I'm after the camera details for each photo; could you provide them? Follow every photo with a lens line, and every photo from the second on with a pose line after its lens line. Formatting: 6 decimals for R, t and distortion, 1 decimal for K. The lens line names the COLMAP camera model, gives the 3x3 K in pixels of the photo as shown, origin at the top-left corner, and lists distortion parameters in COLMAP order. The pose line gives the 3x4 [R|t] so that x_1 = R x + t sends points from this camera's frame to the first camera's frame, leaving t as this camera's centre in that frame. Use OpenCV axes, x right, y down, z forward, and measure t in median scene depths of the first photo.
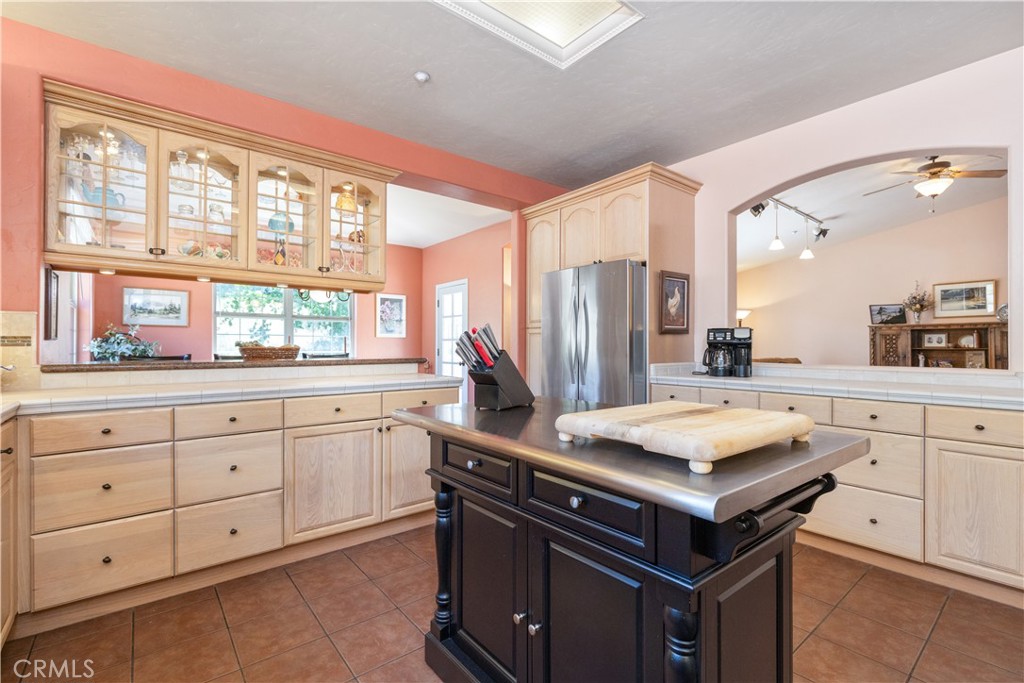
lens RADIAL K [[461.0, 0, 505.0], [0, 461.0, 345.1], [0, 0, 1]] dist [-0.001973, -0.000465]
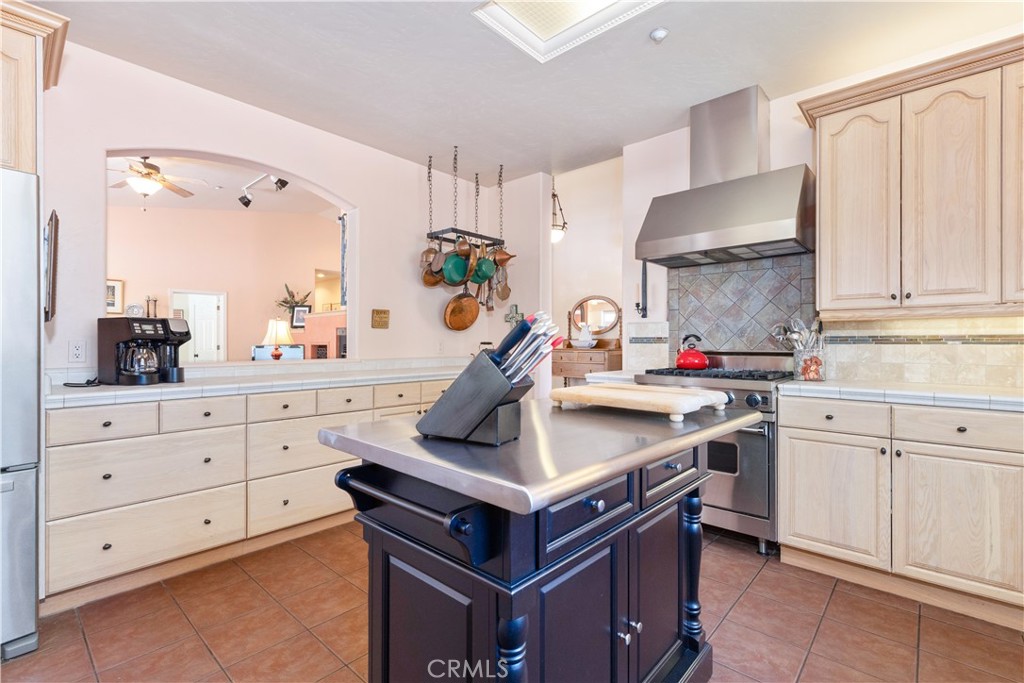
lens RADIAL K [[461.0, 0, 529.7], [0, 461.0, 342.5], [0, 0, 1]] dist [-0.001973, -0.000465]
pose [[-0.185723, -0.002396, 0.982599, -0.316187], [-0.002111, 0.999996, 0.002039, -0.000939], [-0.982600, -0.001696, -0.185728, 0.483106]]
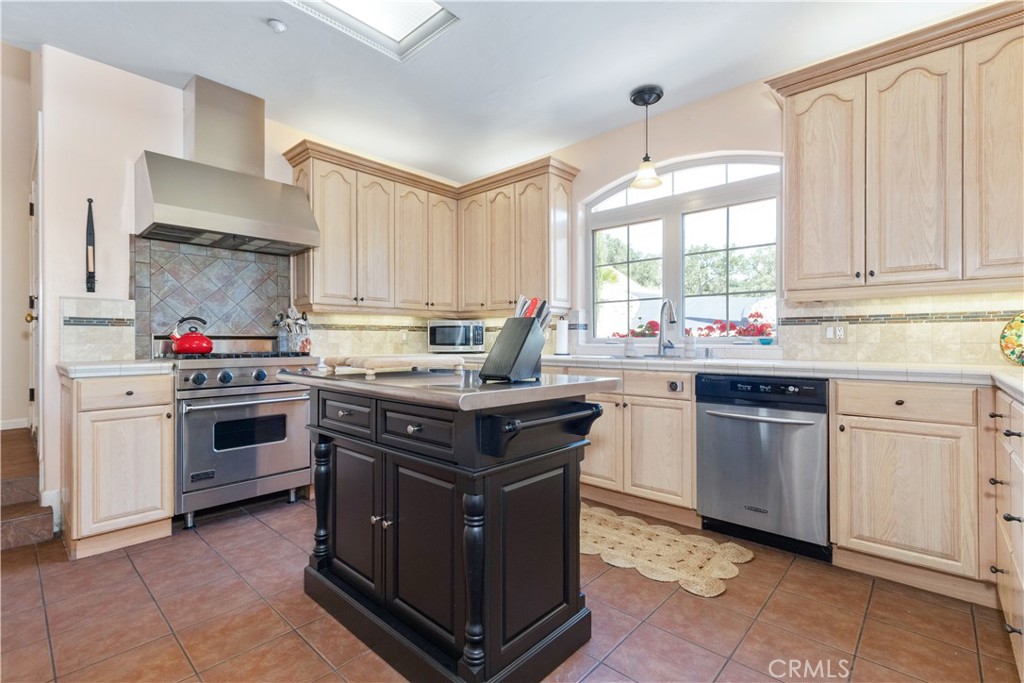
lens RADIAL K [[461.0, 0, 503.7], [0, 461.0, 337.6], [0, 0, 1]] dist [-0.001973, -0.000465]
pose [[-0.986037, -0.000224, -0.166526, 0.075739], [0.001163, 0.999965, -0.008232, 0.028862], [0.166523, -0.008310, -0.986003, 0.911105]]
